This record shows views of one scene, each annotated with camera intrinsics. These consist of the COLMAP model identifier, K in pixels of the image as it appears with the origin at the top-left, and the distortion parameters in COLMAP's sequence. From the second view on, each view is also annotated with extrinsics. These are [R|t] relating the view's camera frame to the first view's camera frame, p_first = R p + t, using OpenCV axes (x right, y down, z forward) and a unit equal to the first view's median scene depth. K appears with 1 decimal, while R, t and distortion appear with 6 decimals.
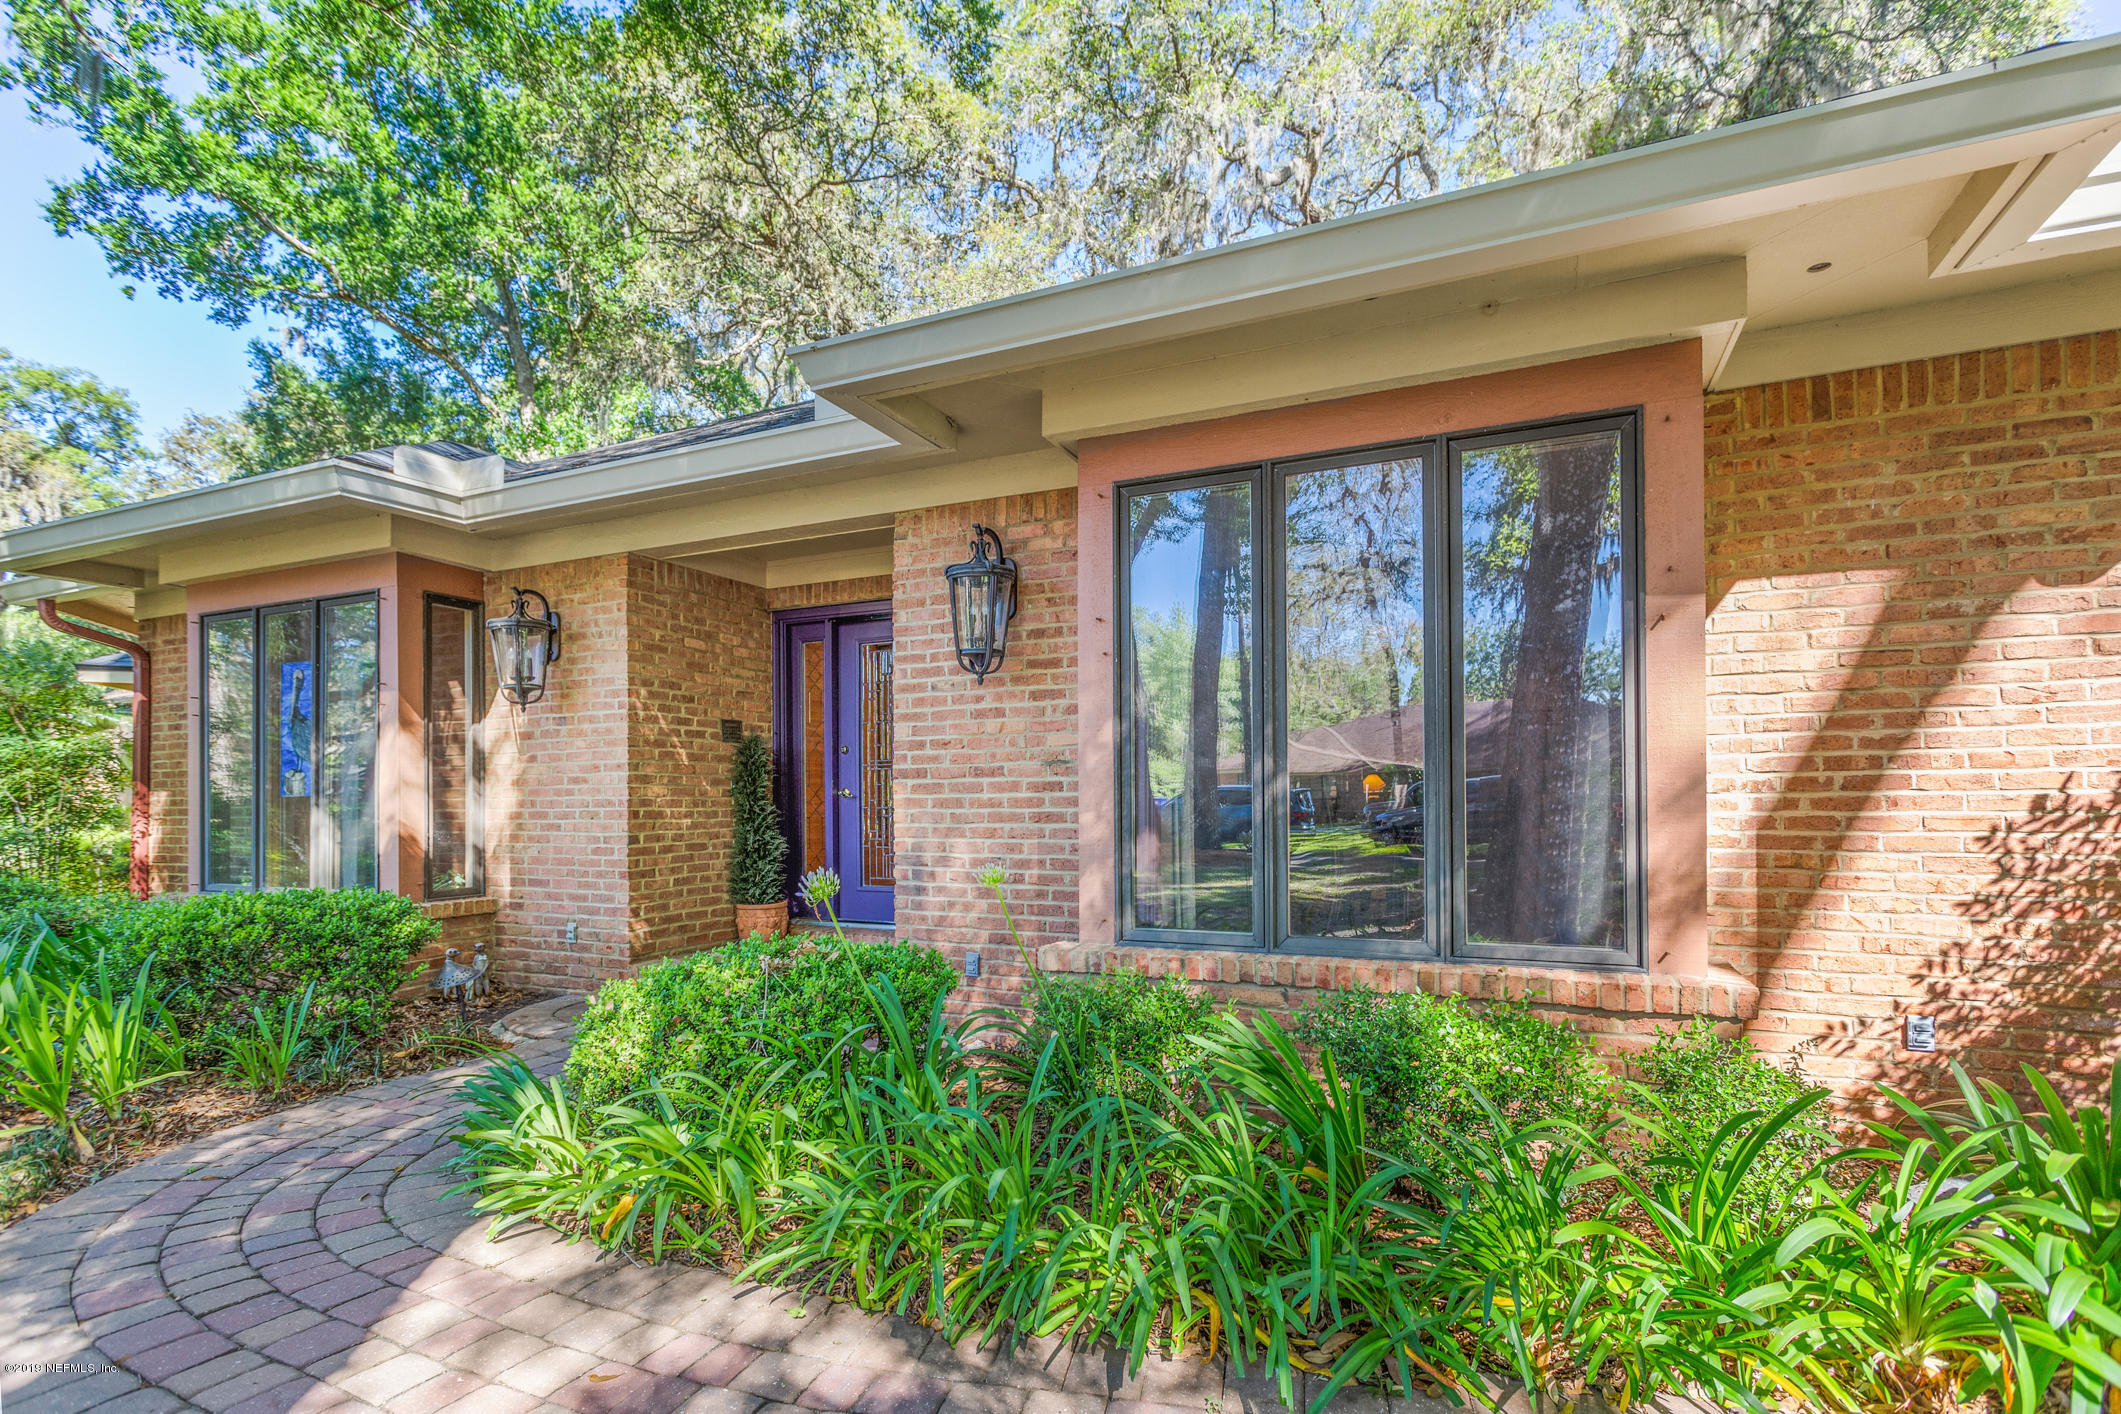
lens RADIAL K [[1047.5, 0, 1060.5], [0, 1047.5, 789.7], [0, 0, 1]] dist [0.012094, 0.000162]
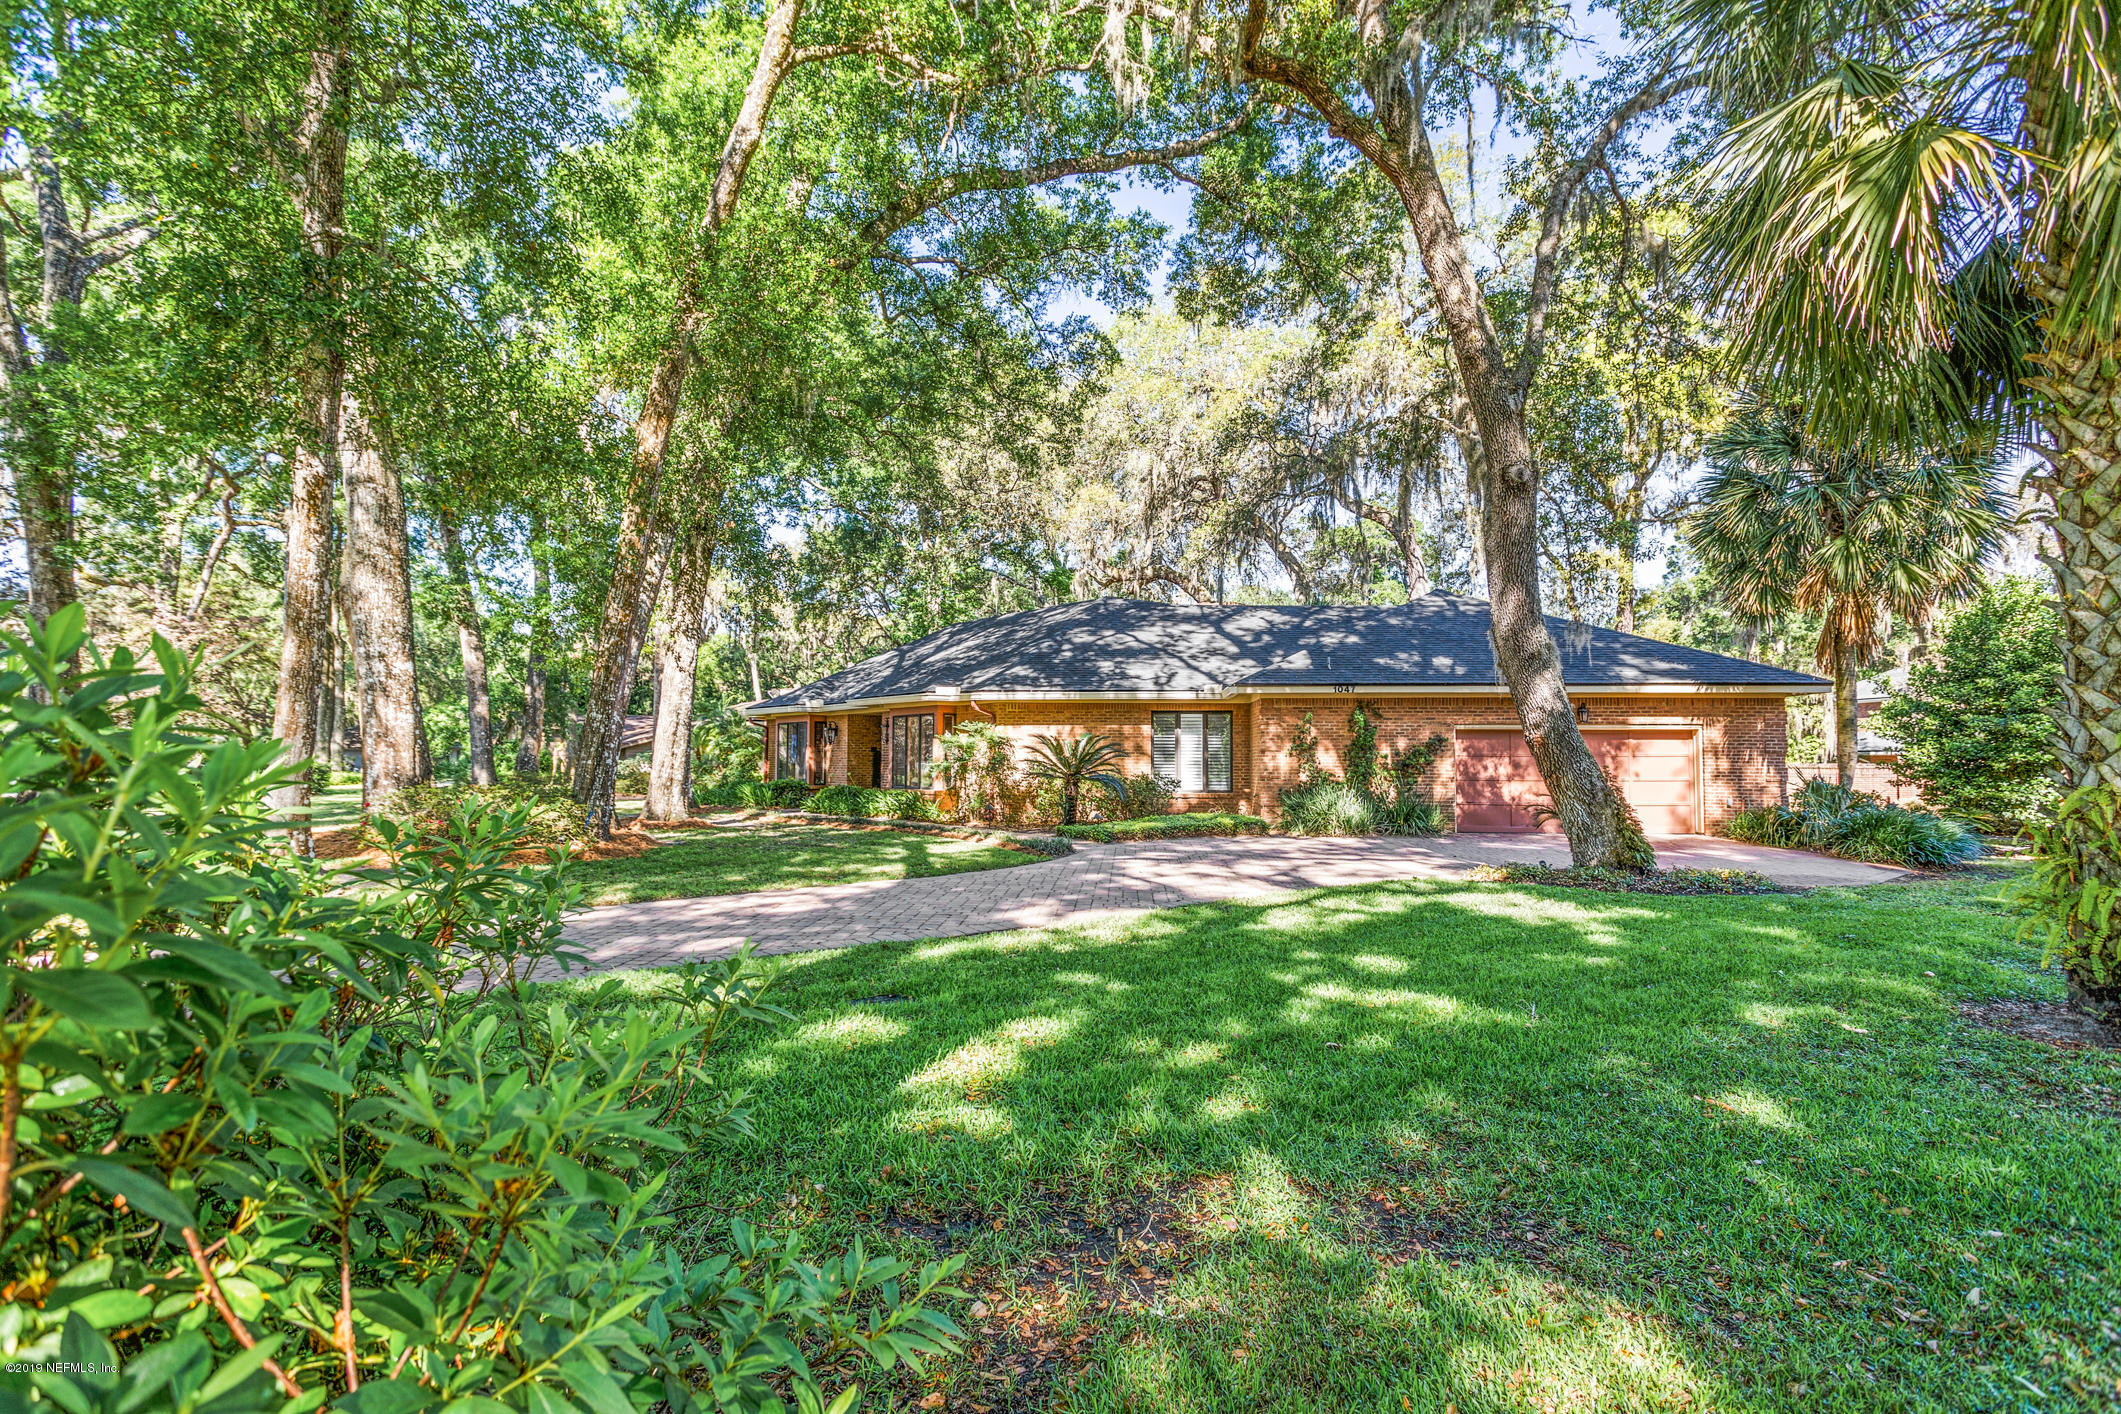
lens RADIAL K [[1047.5, 0, 1060.5], [0, 1047.5, 789.7], [0, 0, 1]] dist [0.012094, 0.000162]
pose [[0.914968, 0.025633, -0.402712, 0.505955], [-0.014437, 0.999421, 0.030814, -0.006686], [0.403268, -0.022380, 0.914808, -0.641077]]
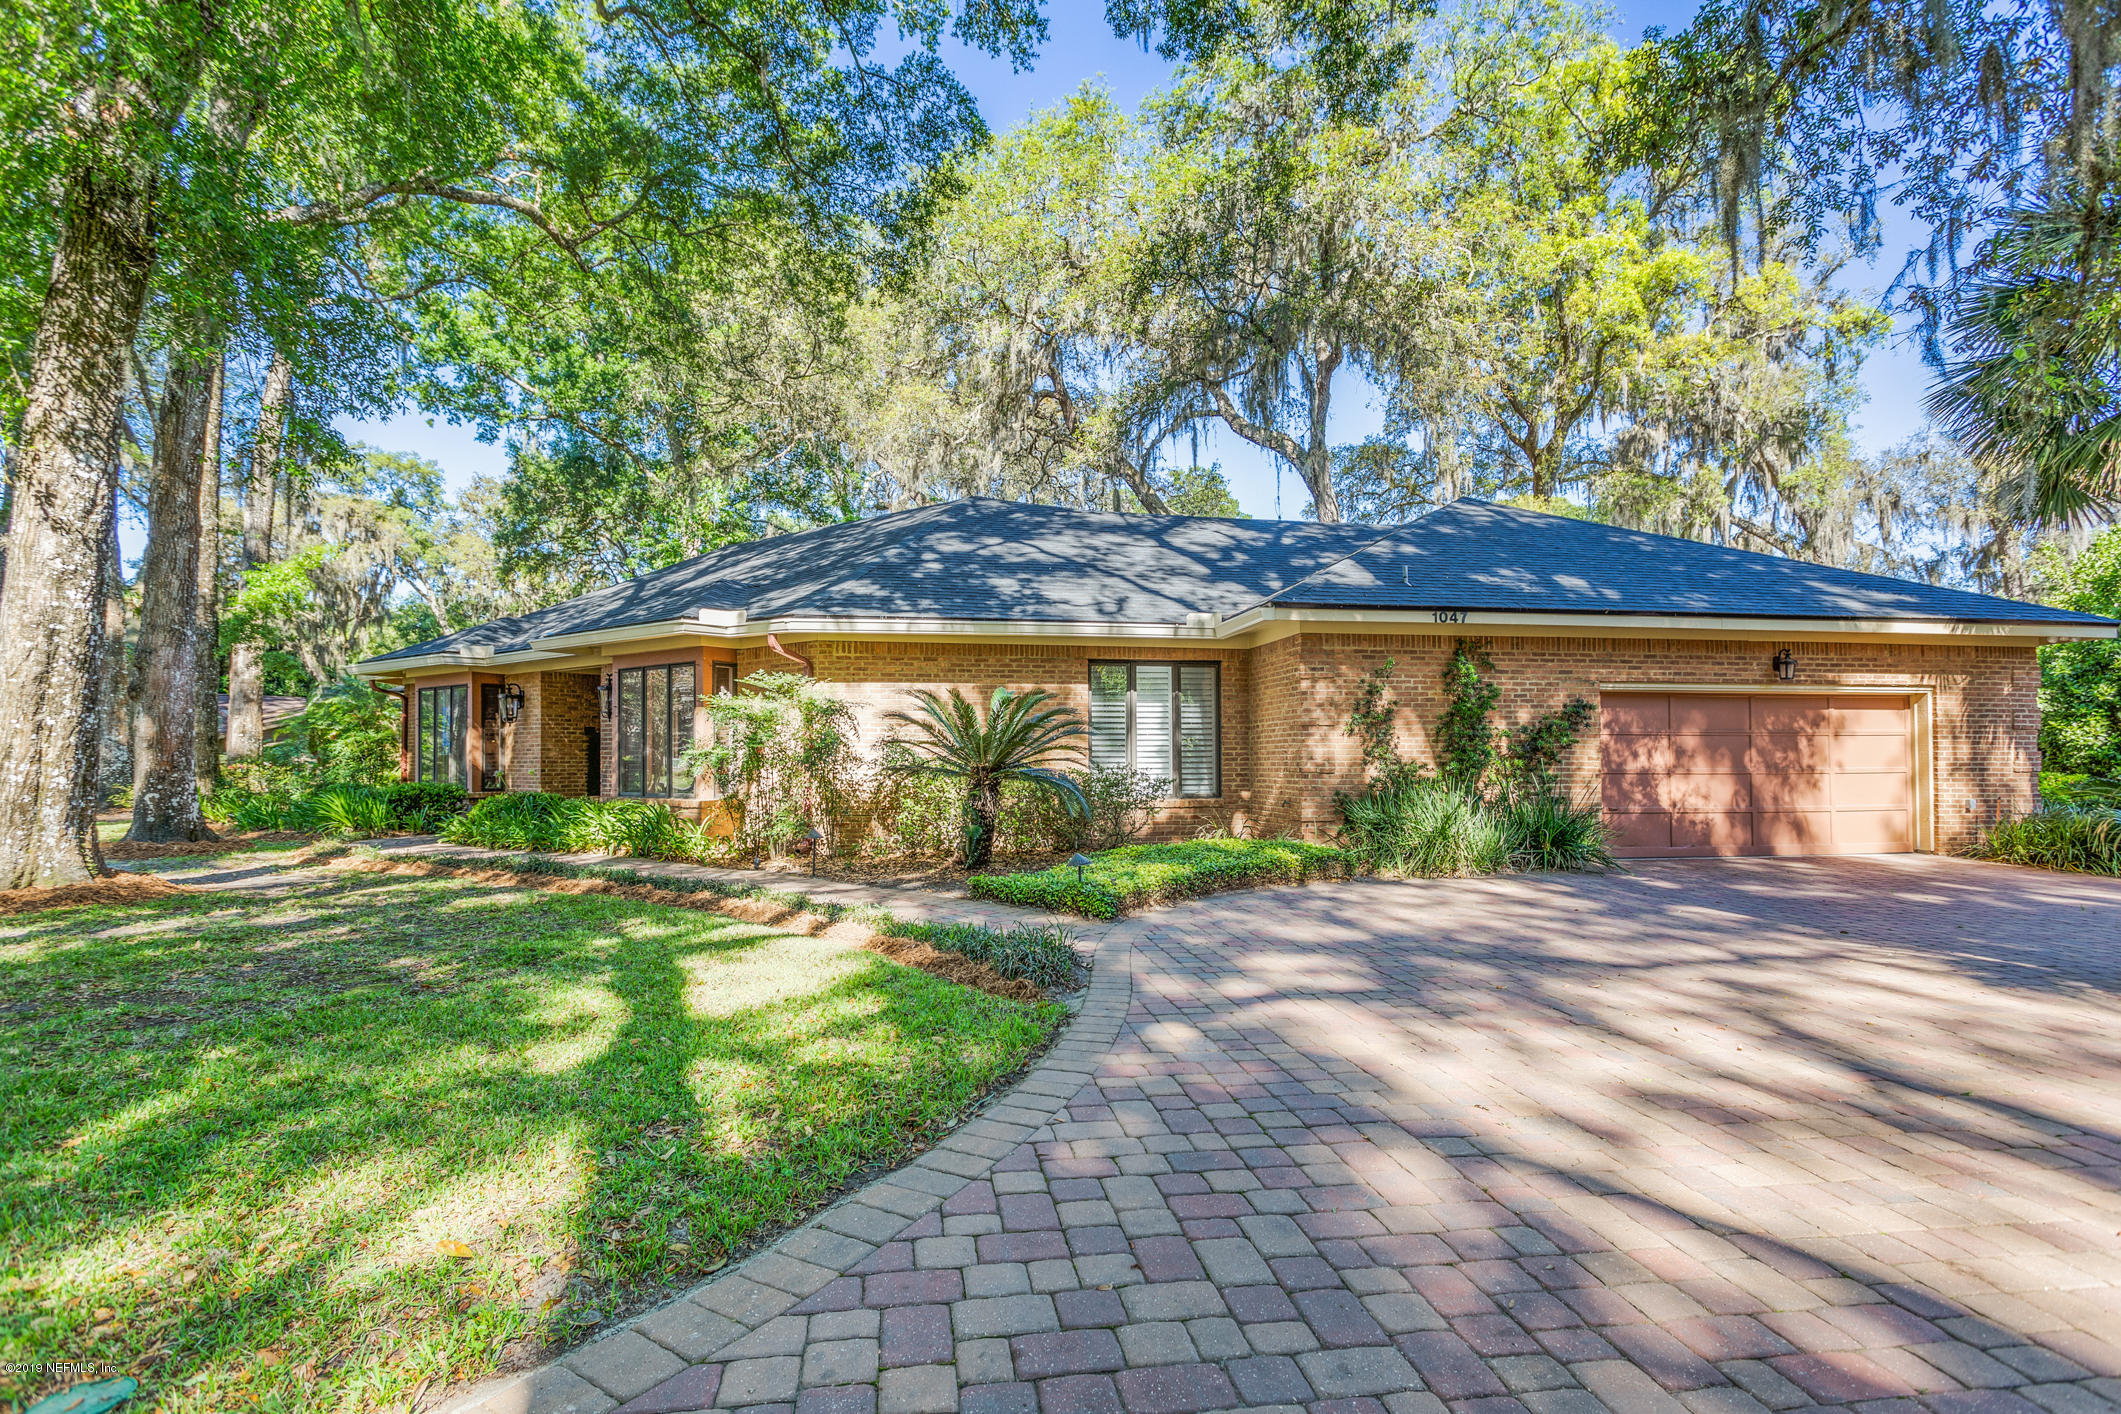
lens RADIAL K [[1047.5, 0, 1060.5], [0, 1047.5, 789.7], [0, 0, 1]] dist [0.012094, 0.000162]
pose [[0.980401, 0.016543, -0.196315, 0.309716], [-0.011150, 0.999530, 0.028541, 0.001751], [0.196695, -0.025793, 0.980125, -0.313940]]
